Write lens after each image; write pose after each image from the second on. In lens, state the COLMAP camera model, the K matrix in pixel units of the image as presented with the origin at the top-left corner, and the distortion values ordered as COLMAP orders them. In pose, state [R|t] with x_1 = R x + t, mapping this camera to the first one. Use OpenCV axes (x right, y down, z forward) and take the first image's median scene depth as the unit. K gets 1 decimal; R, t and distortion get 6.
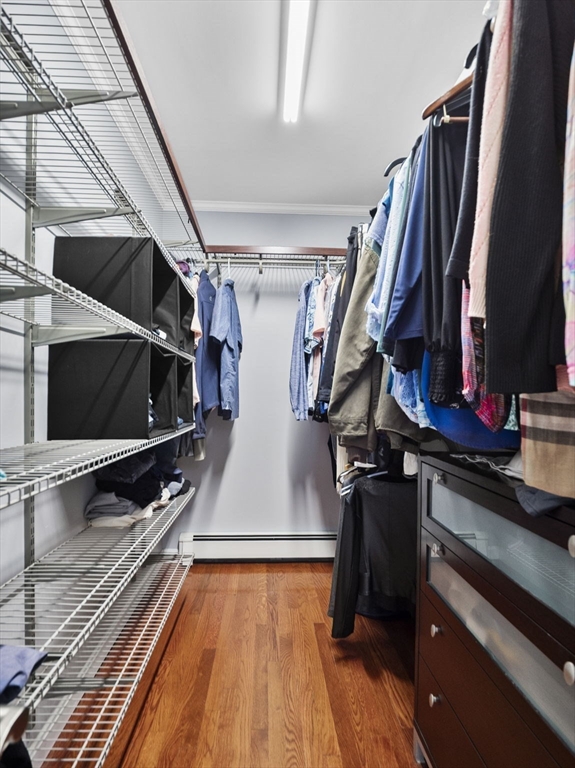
lens RADIAL K [[561.2, 0, 287.5], [0, 561.2, 384.0], [0, 0, 1]] dist [-0.000979, 0.000312]
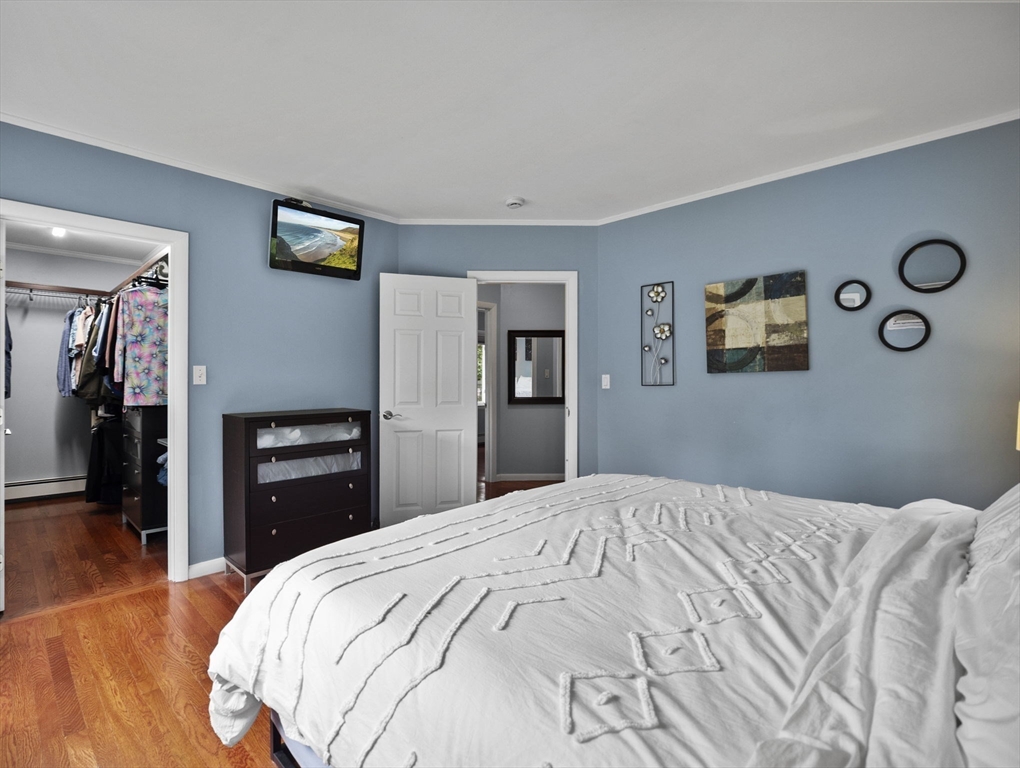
lens RADIAL K [[514.4, 0, 502.9], [0, 514.4, 378.7], [0, 0, 1]] dist [-0.003497, -0.000534]
pose [[0.751955, -0.003844, 0.659203, -0.004892], [-0.008903, 0.999833, 0.015986, -0.025688], [-0.659155, -0.017890, 0.751795, -1.008273]]
